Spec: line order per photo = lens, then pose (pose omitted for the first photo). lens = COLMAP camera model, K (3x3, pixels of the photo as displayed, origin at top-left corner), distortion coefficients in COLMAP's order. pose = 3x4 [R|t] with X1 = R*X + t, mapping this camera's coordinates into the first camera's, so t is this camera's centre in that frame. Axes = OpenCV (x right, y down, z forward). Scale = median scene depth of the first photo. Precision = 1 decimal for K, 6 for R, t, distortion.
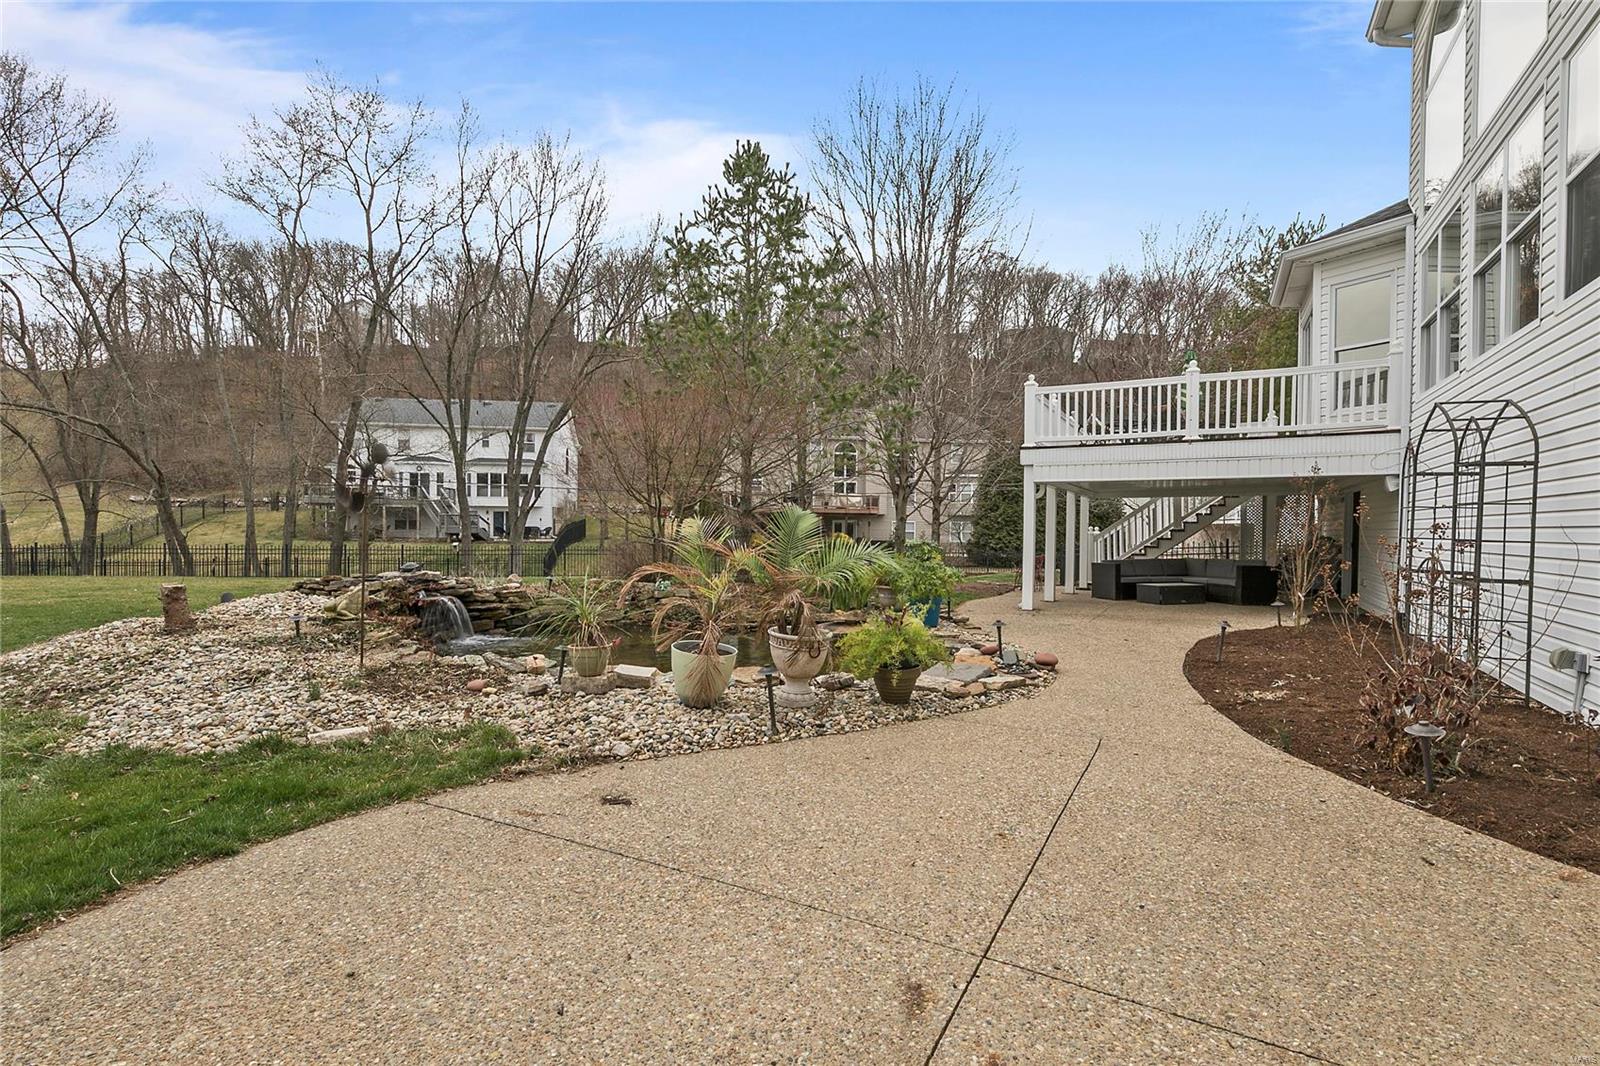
lens RADIAL K [[753.5, 0, 801.9], [0, 753.5, 536.9], [0, 0, 1]] dist [0.006381, -0.000293]
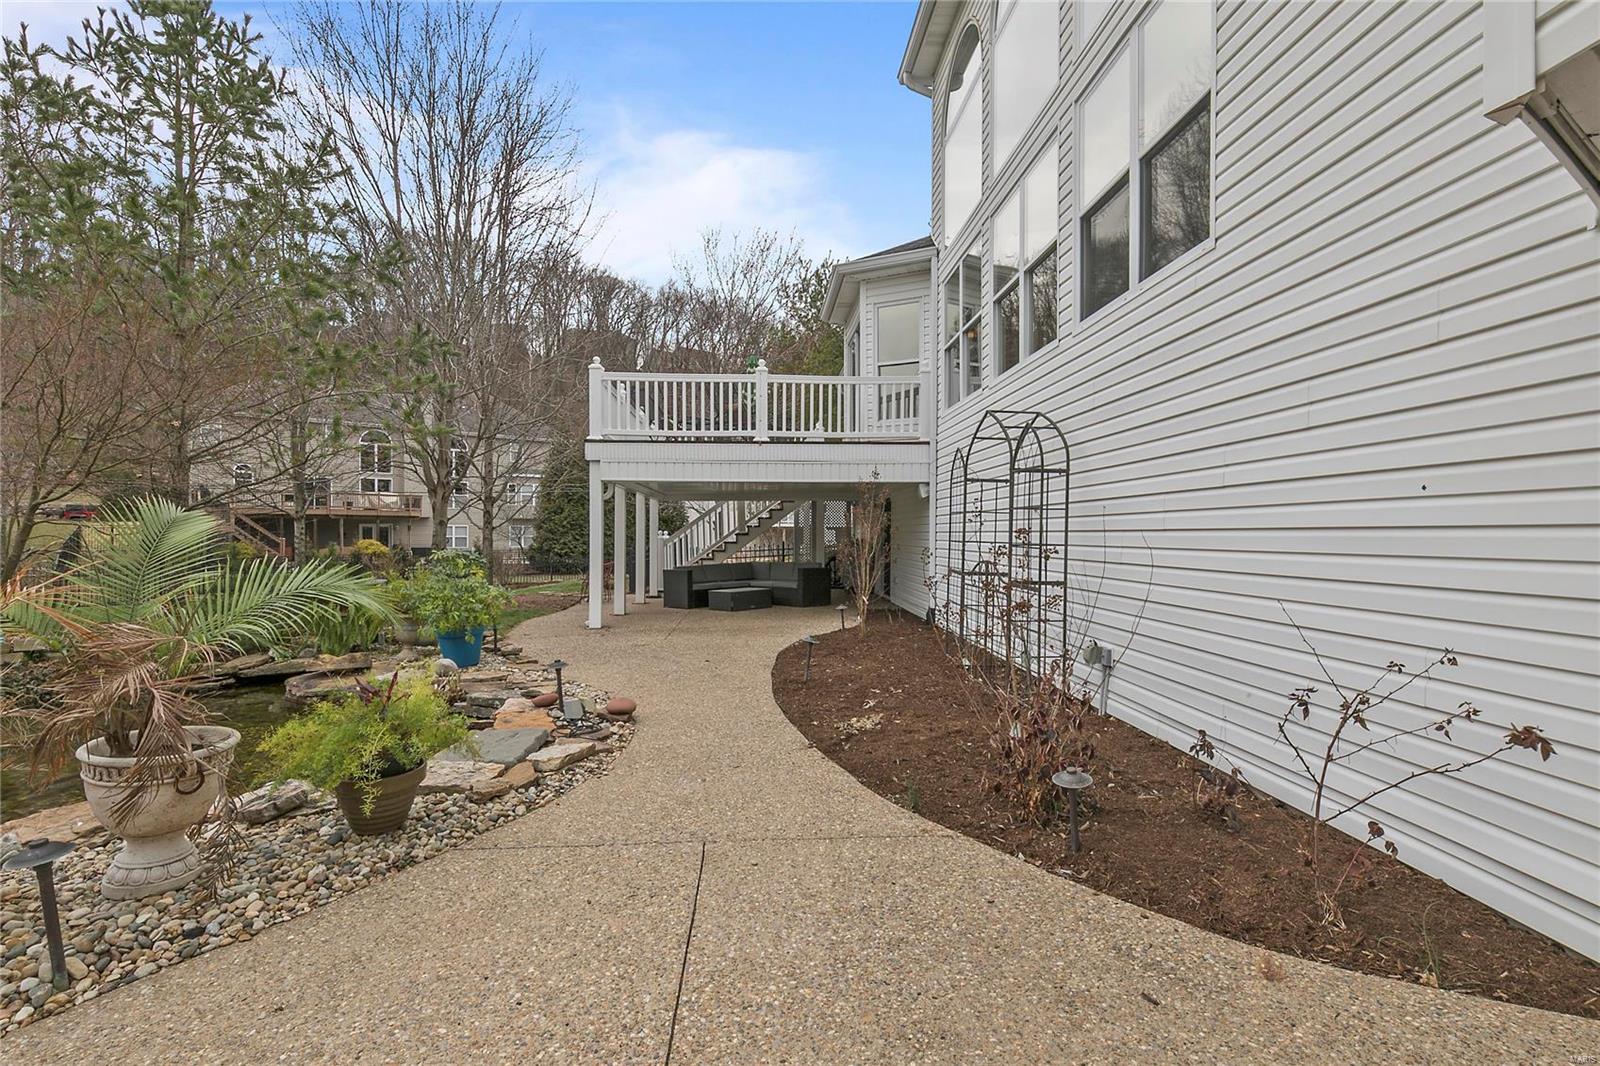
lens RADIAL K [[753.5, 0, 801.9], [0, 753.5, 536.9], [0, 0, 1]] dist [0.006381, -0.000293]
pose [[0.847313, -0.010307, 0.530995, 0.045002], [0.012619, 0.999920, -0.000728, -0.004437], [-0.530945, 0.007318, 0.847375, 0.152145]]
